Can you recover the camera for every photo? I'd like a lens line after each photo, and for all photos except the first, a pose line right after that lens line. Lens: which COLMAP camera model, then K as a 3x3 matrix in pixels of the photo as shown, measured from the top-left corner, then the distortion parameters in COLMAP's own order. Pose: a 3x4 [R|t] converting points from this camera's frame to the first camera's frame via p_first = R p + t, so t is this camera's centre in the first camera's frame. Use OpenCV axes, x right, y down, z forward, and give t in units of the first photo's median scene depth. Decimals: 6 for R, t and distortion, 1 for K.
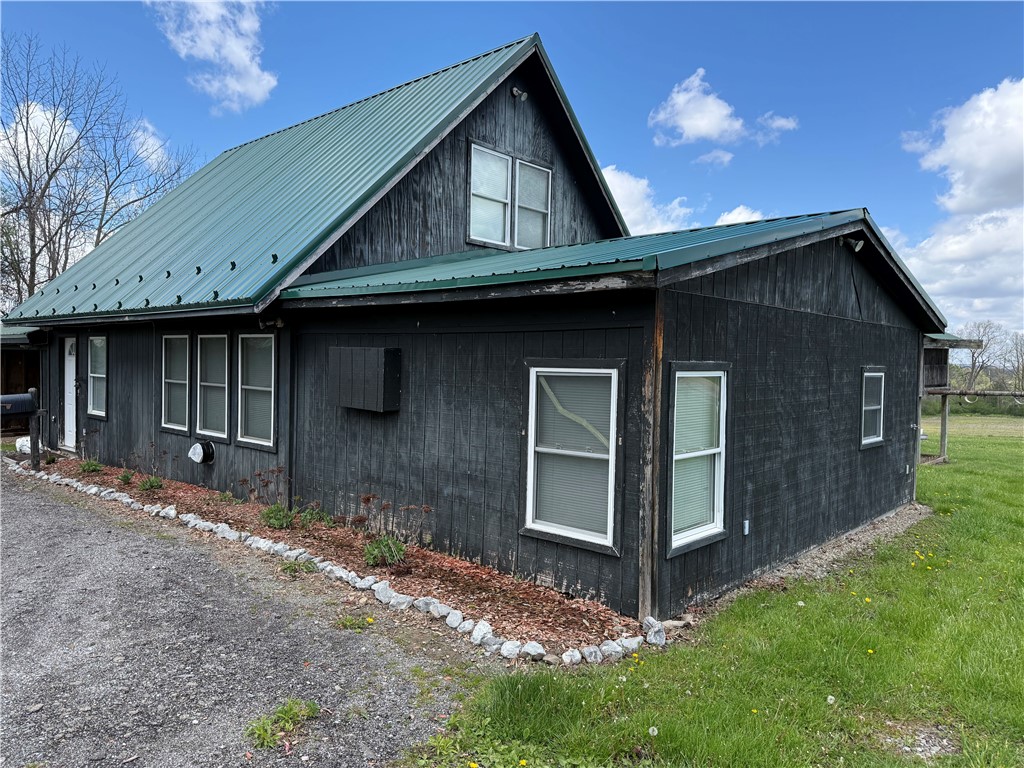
lens RADIAL K [[726.4, 0, 543.7], [0, 726.4, 401.3], [0, 0, 1]] dist [0.021706, -0.017899]
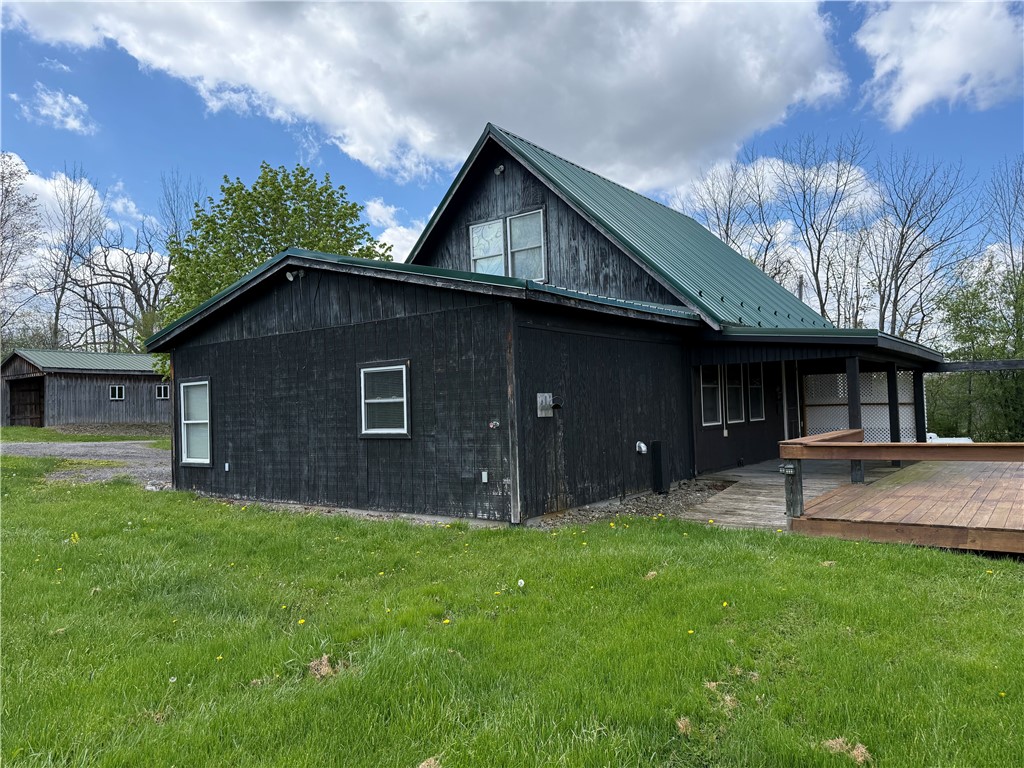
lens RADIAL K [[726.4, 0, 514.0], [0, 726.4, 387.3], [0, 0, 1]] dist [0.021706, -0.017899]
pose [[0.059985, -0.045658, -0.997155, 1.866115], [-0.014367, 0.998810, -0.046598, 0.045503], [0.998096, 0.017121, 0.059258, 1.408592]]
